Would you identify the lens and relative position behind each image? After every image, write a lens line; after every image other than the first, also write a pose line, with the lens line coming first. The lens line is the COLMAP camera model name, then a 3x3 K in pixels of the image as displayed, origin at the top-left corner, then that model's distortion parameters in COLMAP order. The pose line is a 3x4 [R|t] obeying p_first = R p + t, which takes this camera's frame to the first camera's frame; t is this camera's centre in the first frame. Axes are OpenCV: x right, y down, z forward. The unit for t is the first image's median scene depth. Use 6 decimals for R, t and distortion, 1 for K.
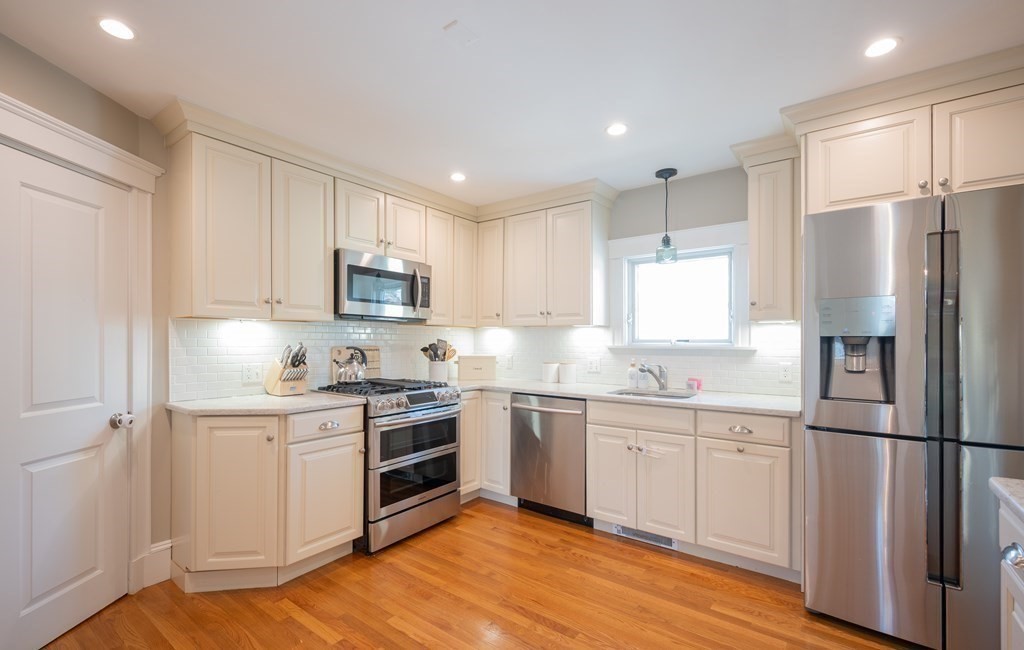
lens RADIAL K [[440.5, 0, 509.6], [0, 440.5, 340.8], [0, 0, 1]] dist [0.001991, 0.000369]
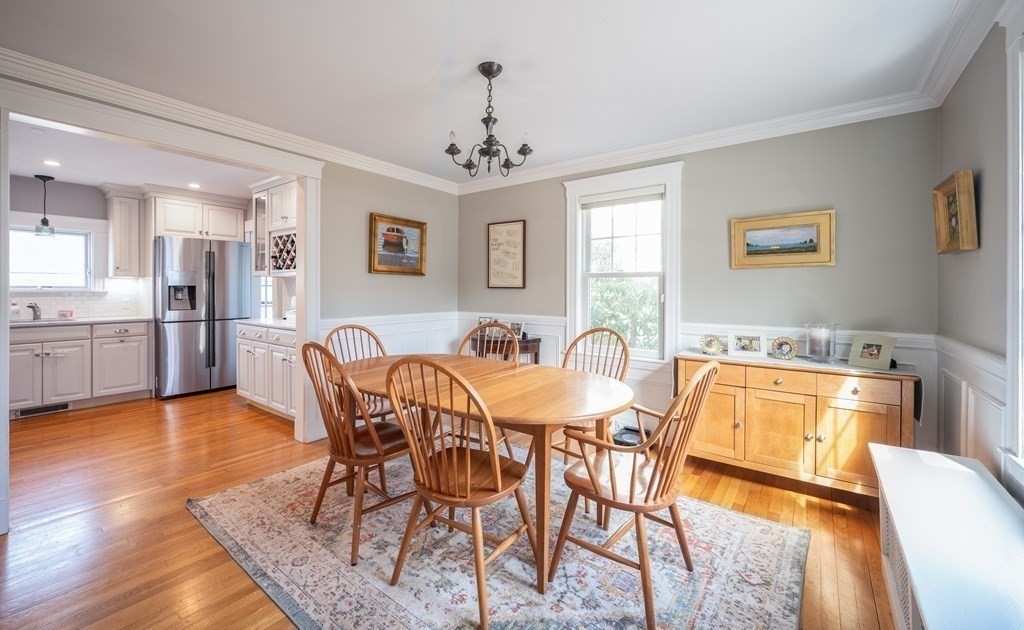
lens RADIAL K [[411.8, 0, 502.1], [0, 411.8, 291.8], [0, 0, 1]] dist [0.001421, 0.000045]
pose [[0.016867, -0.003661, 0.999851, -1.178295], [-0.001593, 0.999992, 0.003688, 0.011450], [-0.999856, -0.001655, 0.016861, -0.684450]]
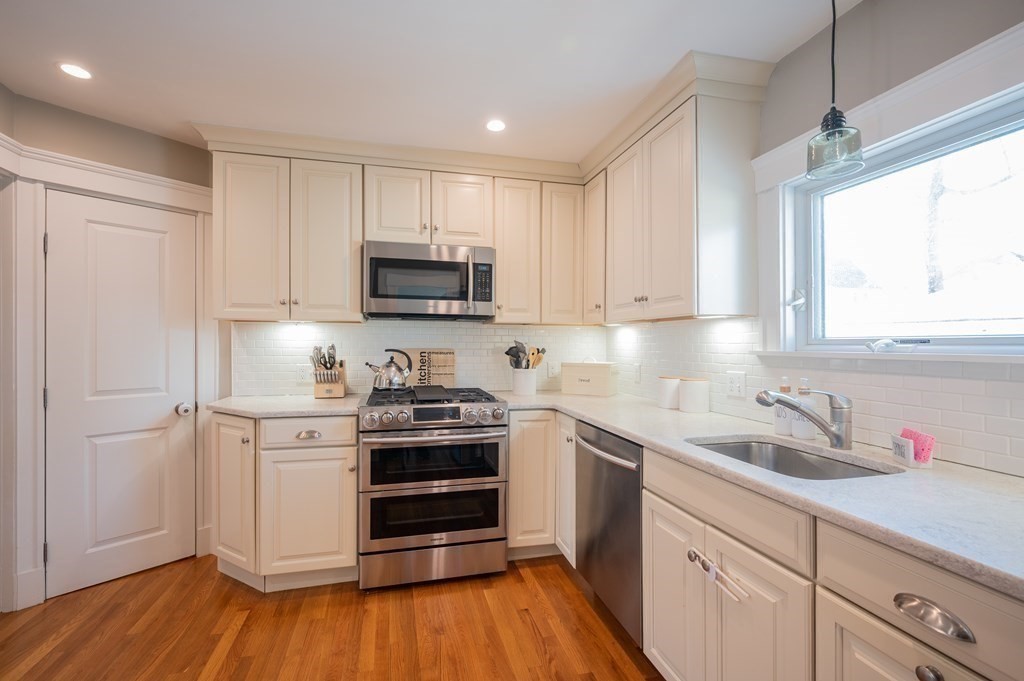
lens RADIAL K [[440.0, 0, 508.8], [0, 440.0, 343.2], [0, 0, 1]] dist [0.000411, -0.000182]
pose [[0.777859, -0.001119, -0.628438, 0.425483], [-0.001597, 0.999992, -0.003758, 0.005193], [0.628437, 0.003927, 0.777851, 0.487093]]
